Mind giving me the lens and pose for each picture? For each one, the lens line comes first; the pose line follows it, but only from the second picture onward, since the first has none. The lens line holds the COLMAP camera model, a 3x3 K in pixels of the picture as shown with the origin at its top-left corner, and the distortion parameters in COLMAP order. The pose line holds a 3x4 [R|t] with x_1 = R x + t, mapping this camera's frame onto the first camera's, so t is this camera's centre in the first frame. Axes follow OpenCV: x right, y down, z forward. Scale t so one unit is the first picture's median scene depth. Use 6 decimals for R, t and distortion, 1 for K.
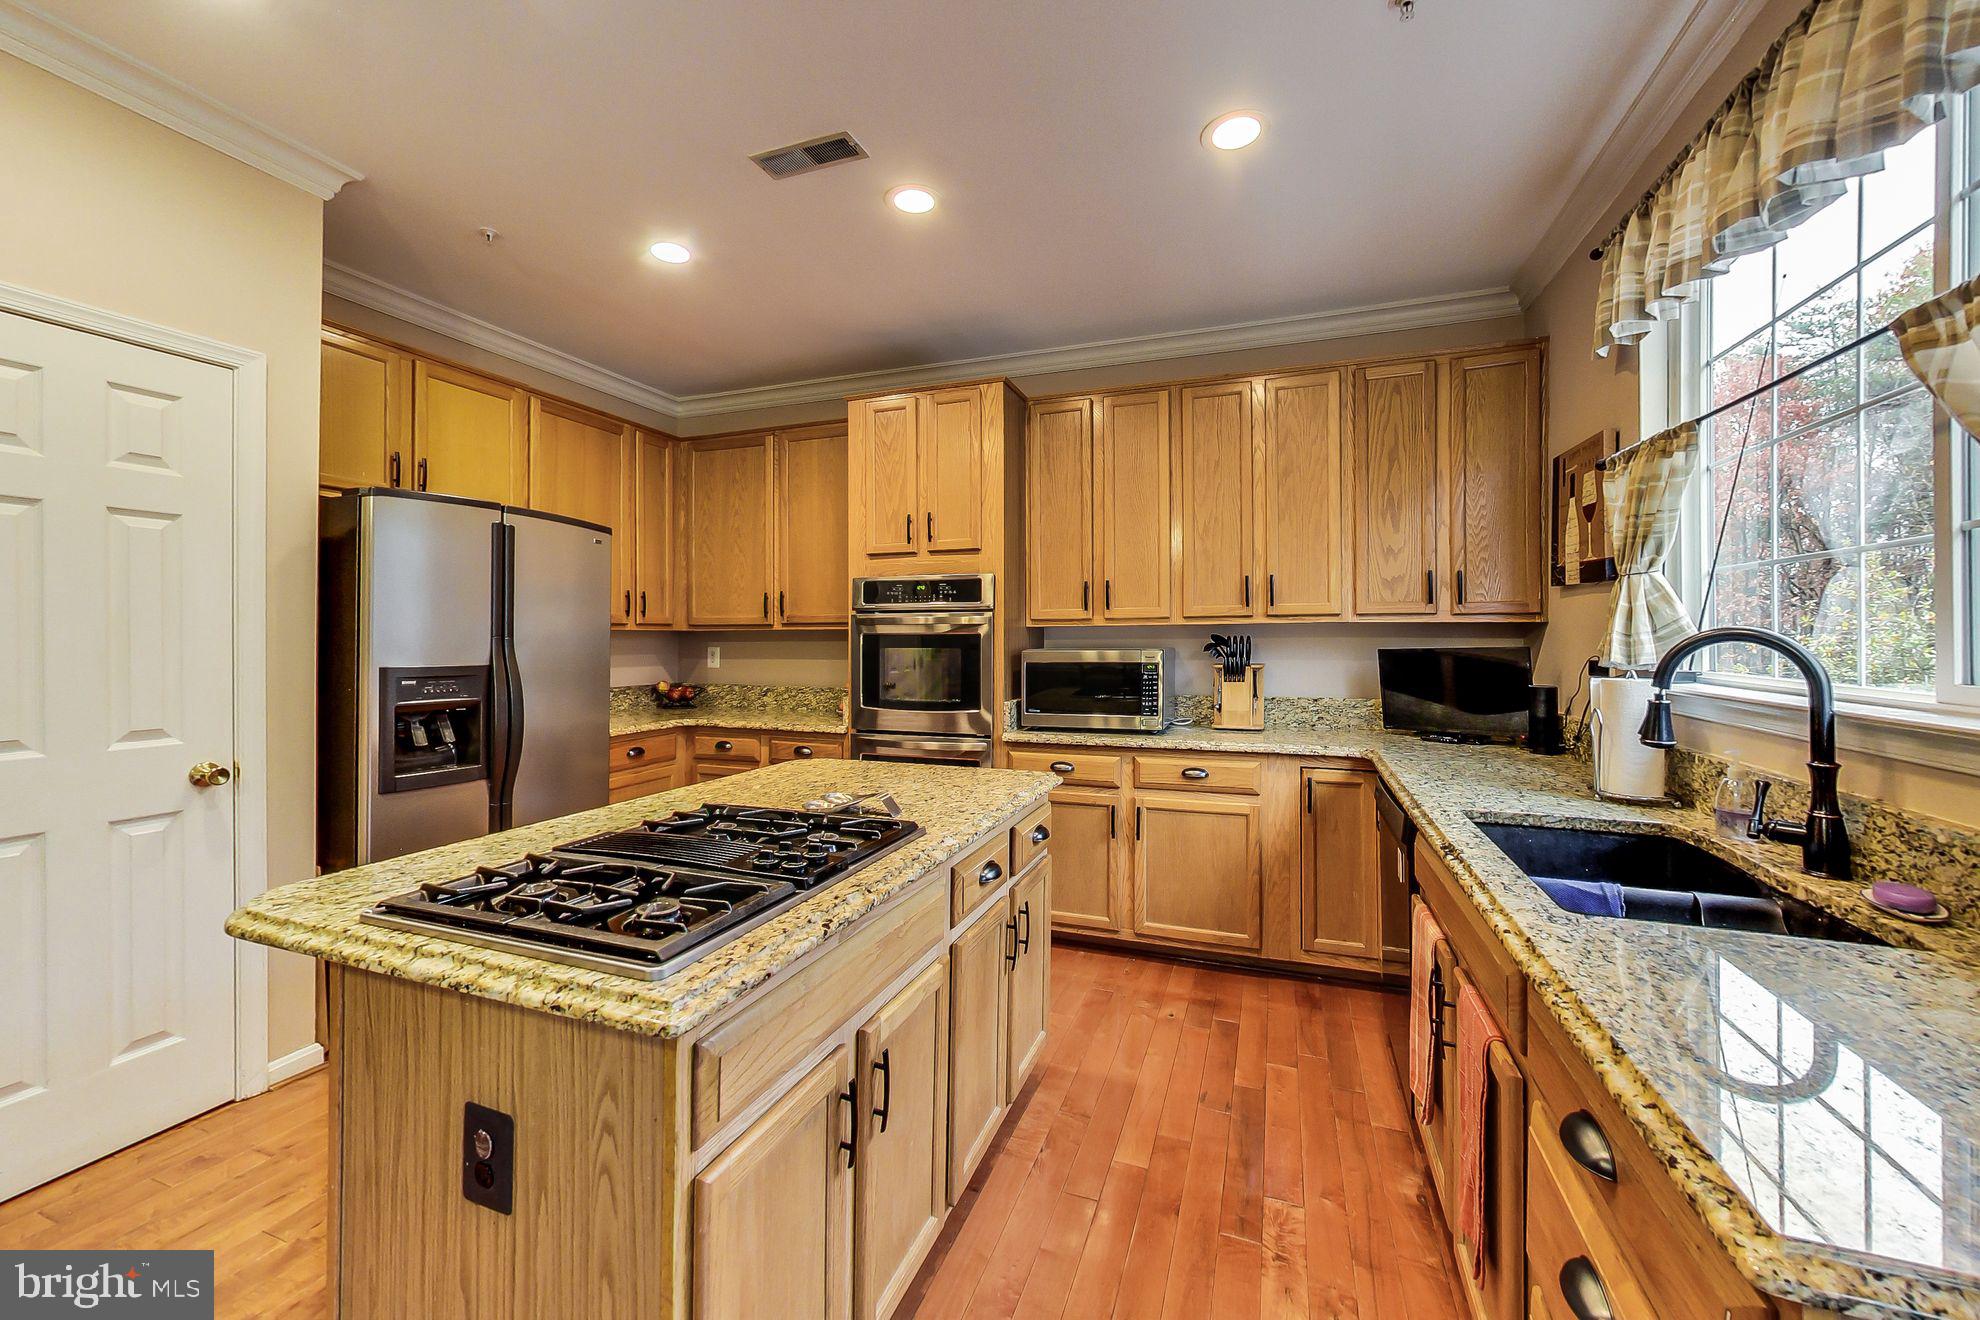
lens RADIAL K [[823.3, 0, 1039.5], [0, 823.3, 619.7], [0, 0, 1]] dist [0.063021, 0.000008]
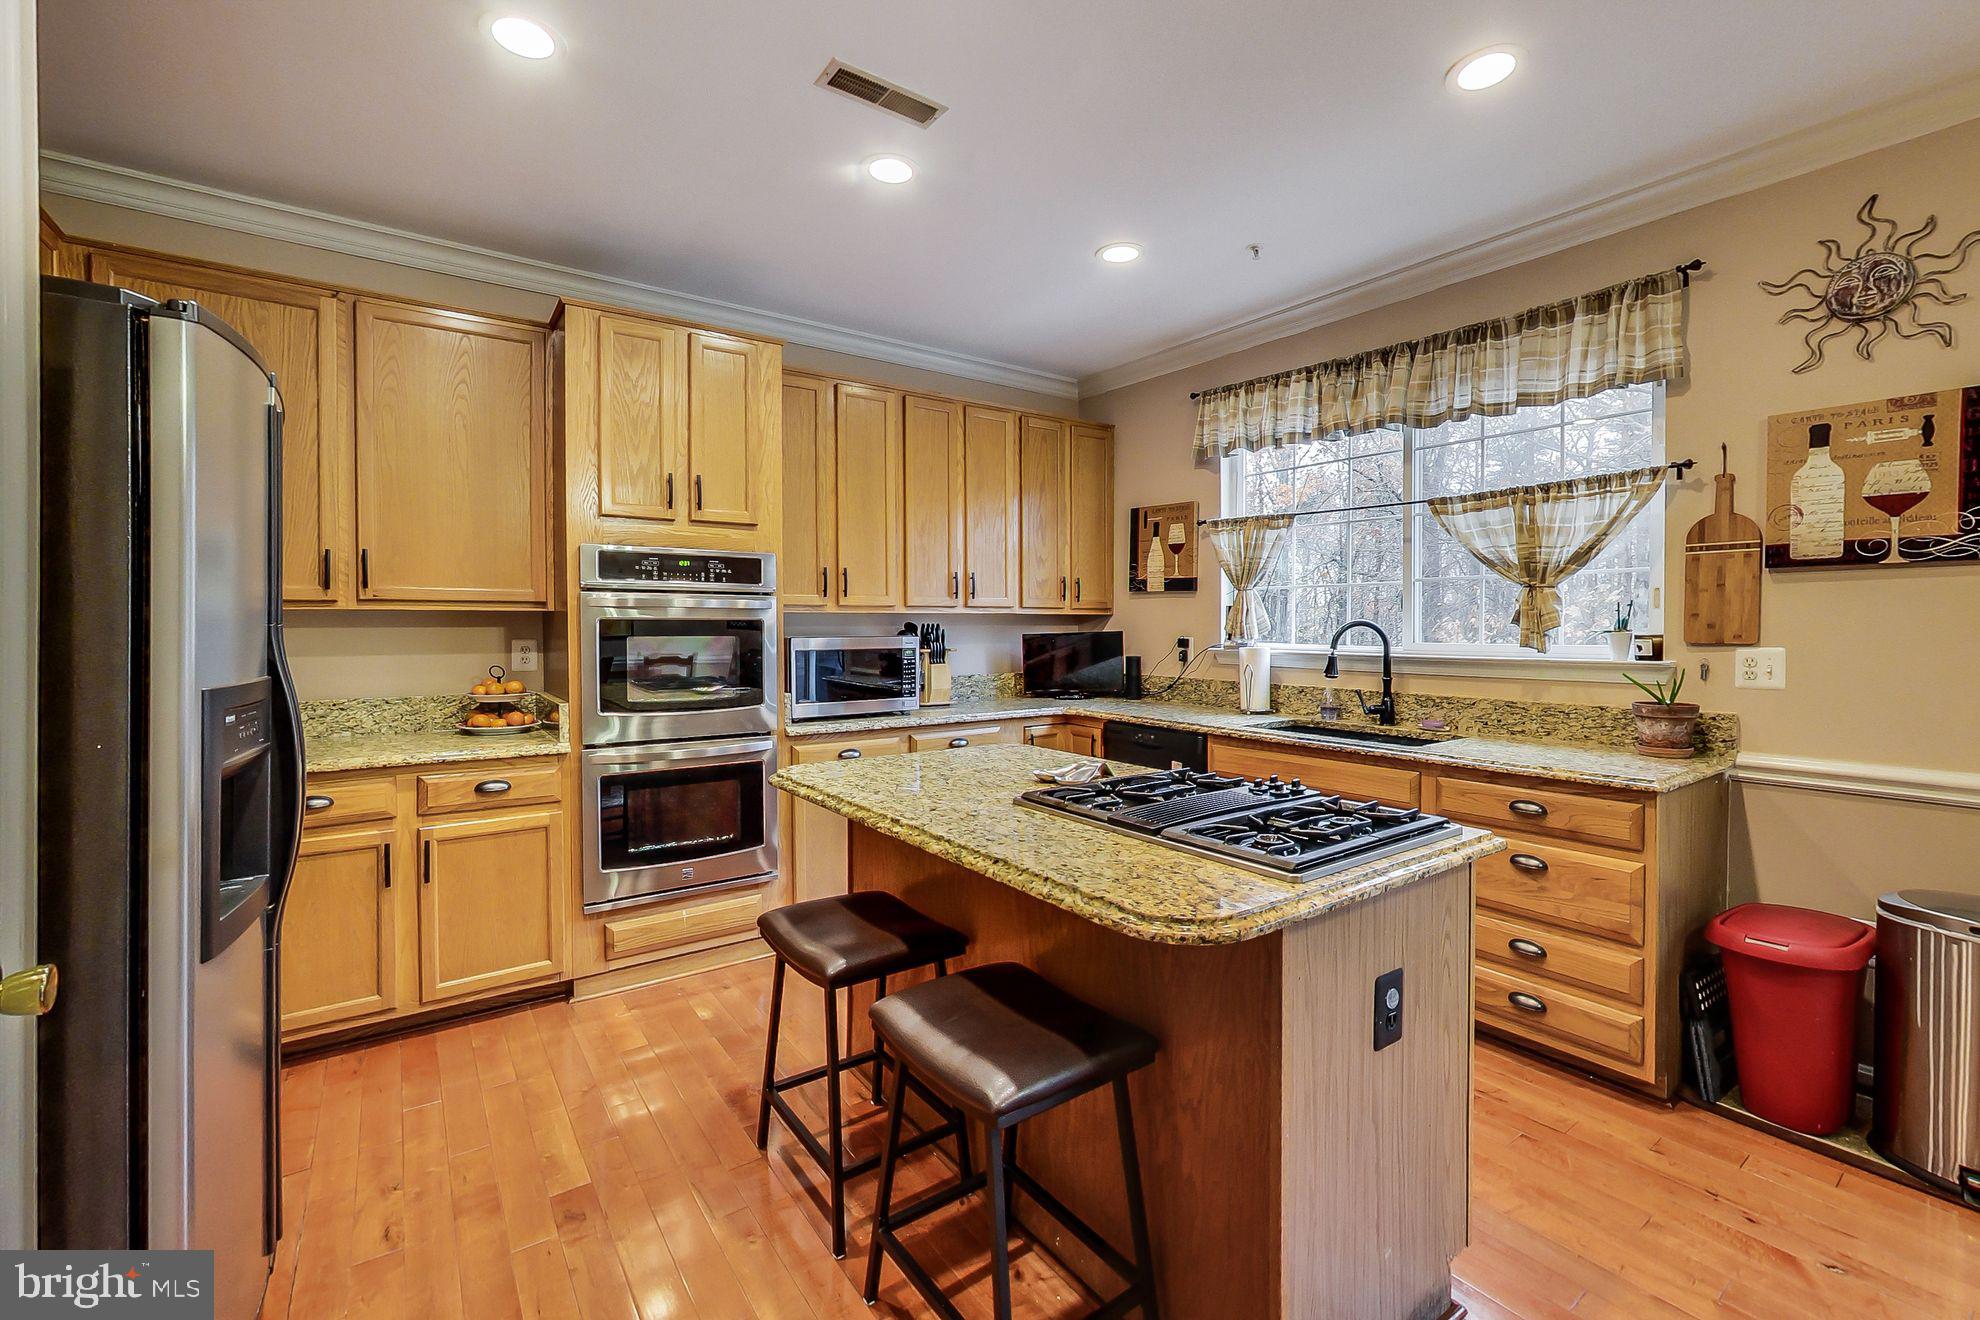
lens RADIAL K [[823.0, 0, 1081.8], [0, 823.0, 637.7], [0, 0, 1]] dist [-0.001364, -0.000027]
pose [[0.551923, -0.010947, 0.833823, -0.621598], [-0.018807, 0.999496, 0.025571, 0.006858], [-0.833683, -0.029795, 0.551439, 0.213871]]
